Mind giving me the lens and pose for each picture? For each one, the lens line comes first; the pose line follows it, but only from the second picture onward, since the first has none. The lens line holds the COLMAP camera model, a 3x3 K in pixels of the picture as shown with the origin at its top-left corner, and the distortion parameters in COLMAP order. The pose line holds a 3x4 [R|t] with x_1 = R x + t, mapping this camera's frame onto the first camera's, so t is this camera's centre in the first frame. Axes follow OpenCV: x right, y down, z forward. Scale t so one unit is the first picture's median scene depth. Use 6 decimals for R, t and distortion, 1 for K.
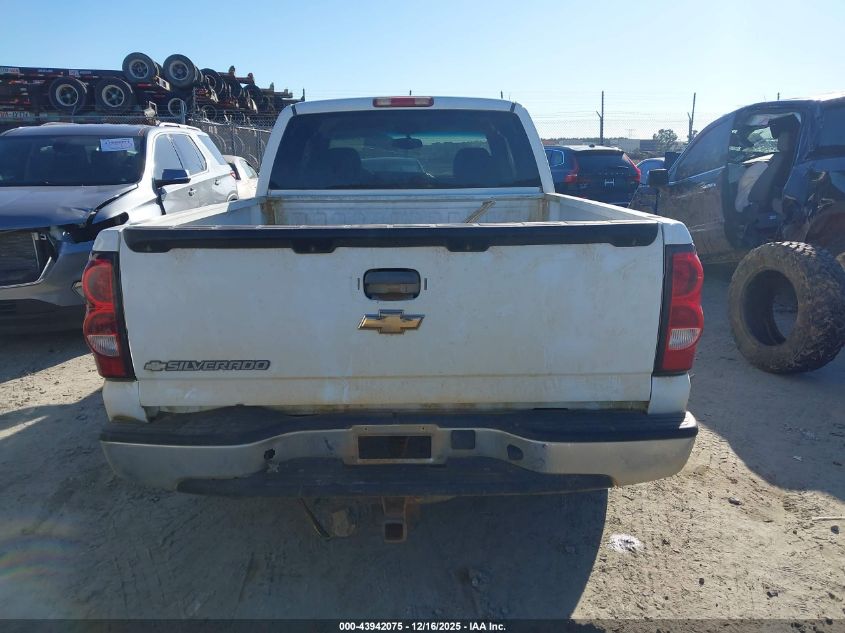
lens RADIAL K [[673.7, 0, 410.1], [0, 673.7, 316.9], [0, 0, 1]] dist [0.092822, -0.106453]
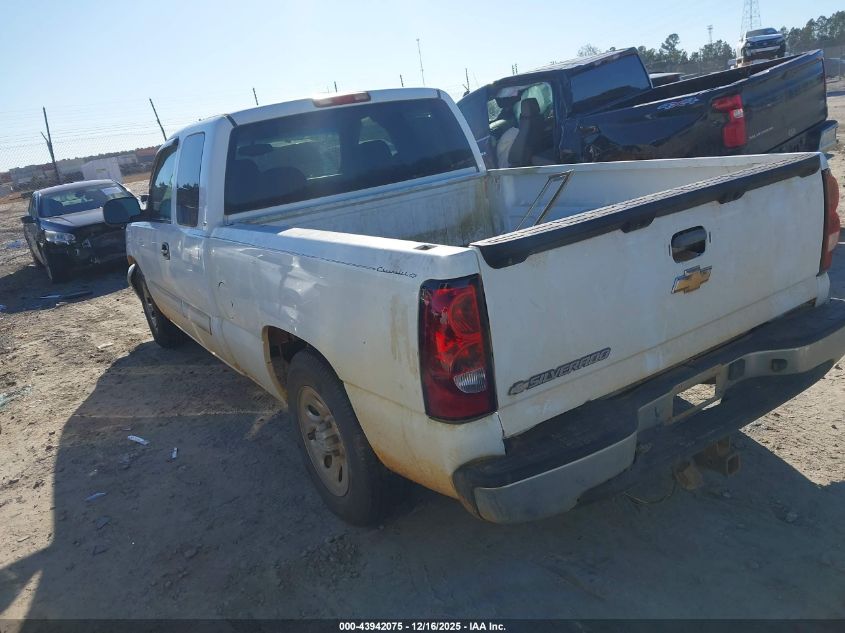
lens RADIAL K [[692.3, 0, 422.5], [0, 692.3, 316.5], [0, 0, 1]] dist [0.004166, 0.005168]
pose [[0.833930, -0.255048, 0.489399, -0.902090], [0.257485, 0.964179, 0.063726, -0.111236], [-0.488121, 0.072870, 0.869729, 0.249793]]
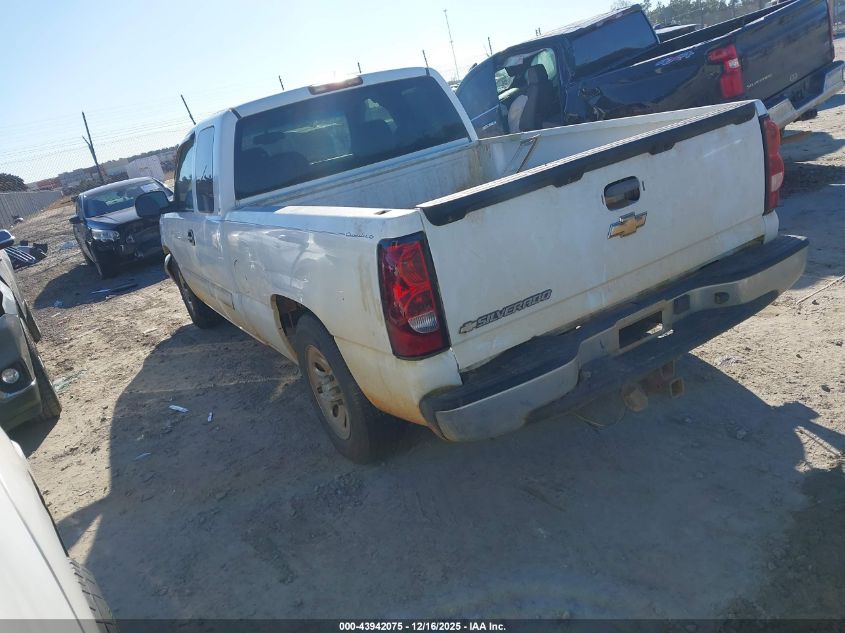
lens RADIAL K [[692.2, 0, 417.9], [0, 692.2, 321.0], [0, 0, 1]] dist [0.008706, -0.000991]
pose [[0.849145, -0.325268, 0.416117, -0.881295], [0.321859, 0.943351, 0.080595, -0.048739], [-0.418760, 0.065494, 0.905732, 0.049387]]
